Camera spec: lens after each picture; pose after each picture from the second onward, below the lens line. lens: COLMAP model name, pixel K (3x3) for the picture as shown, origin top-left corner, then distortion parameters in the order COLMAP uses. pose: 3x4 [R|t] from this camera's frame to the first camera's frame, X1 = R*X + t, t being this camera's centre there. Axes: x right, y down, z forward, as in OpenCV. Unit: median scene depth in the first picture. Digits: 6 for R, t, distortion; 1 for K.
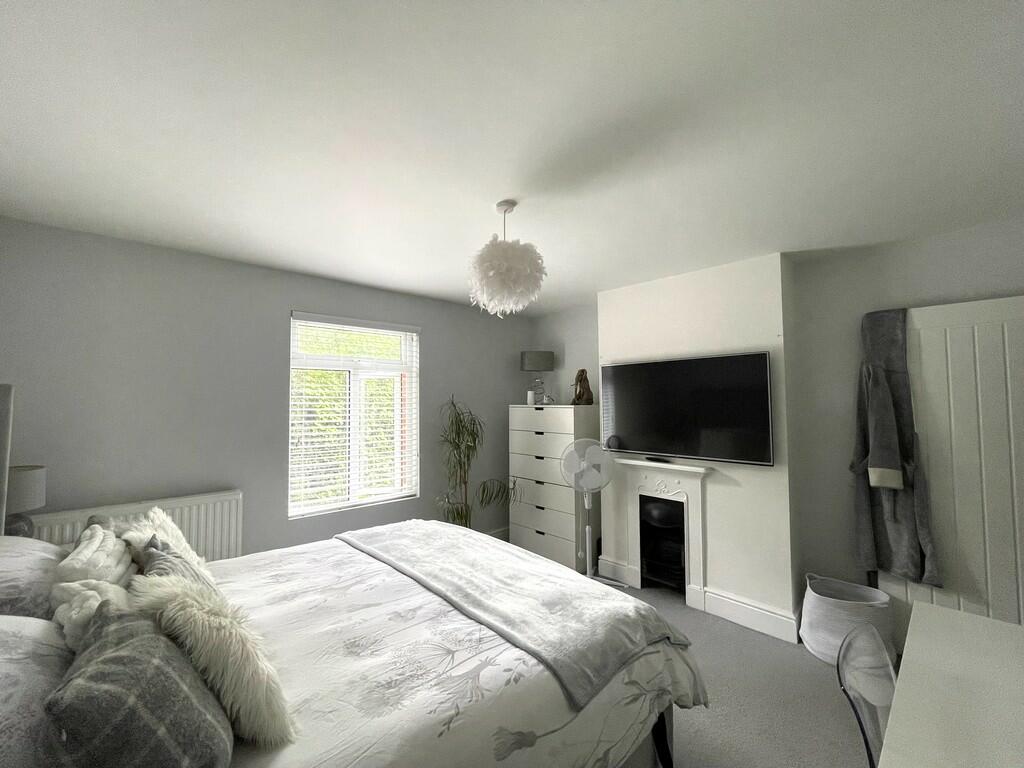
lens RADIAL K [[418.6, 0, 505.5], [0, 418.6, 383.8], [0, 0, 1]] dist [-0.002349, 0.001056]
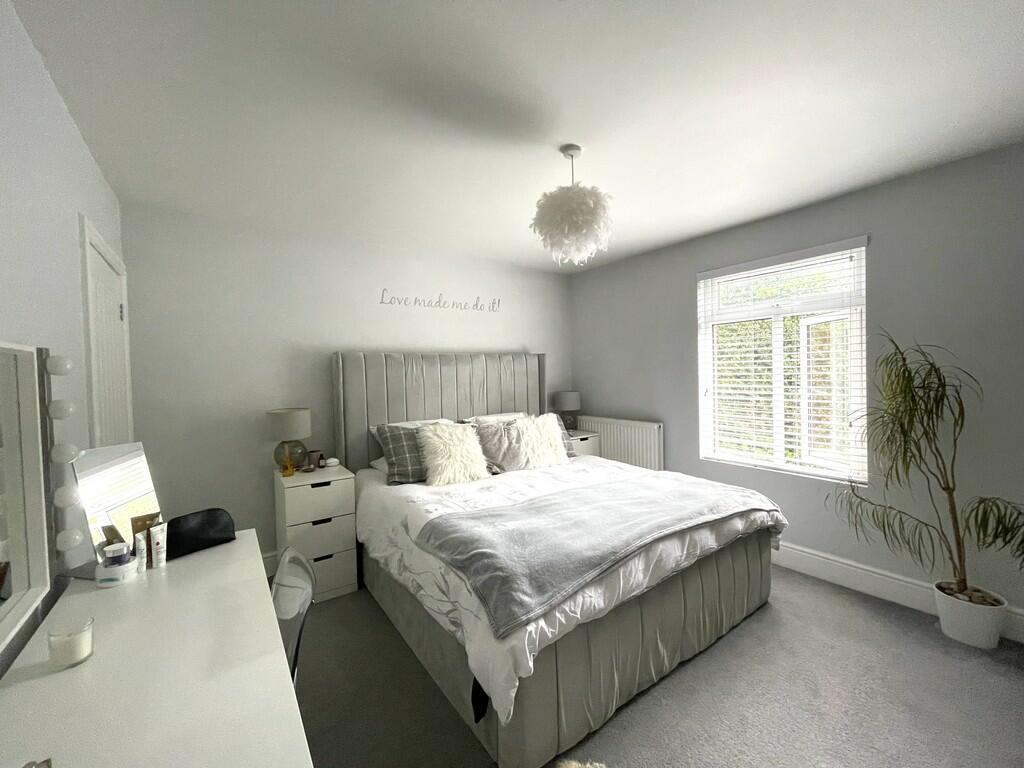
lens RADIAL K [[418.6, 0, 506.9], [0, 418.6, 383.9], [0, 0, 1]] dist [-0.002349, 0.001056]
pose [[-0.132004, 0.027645, -0.990864, 0.669600], [0.064950, 0.997704, 0.019183, 0.062428], [0.989119, -0.061824, -0.133496, 0.625274]]
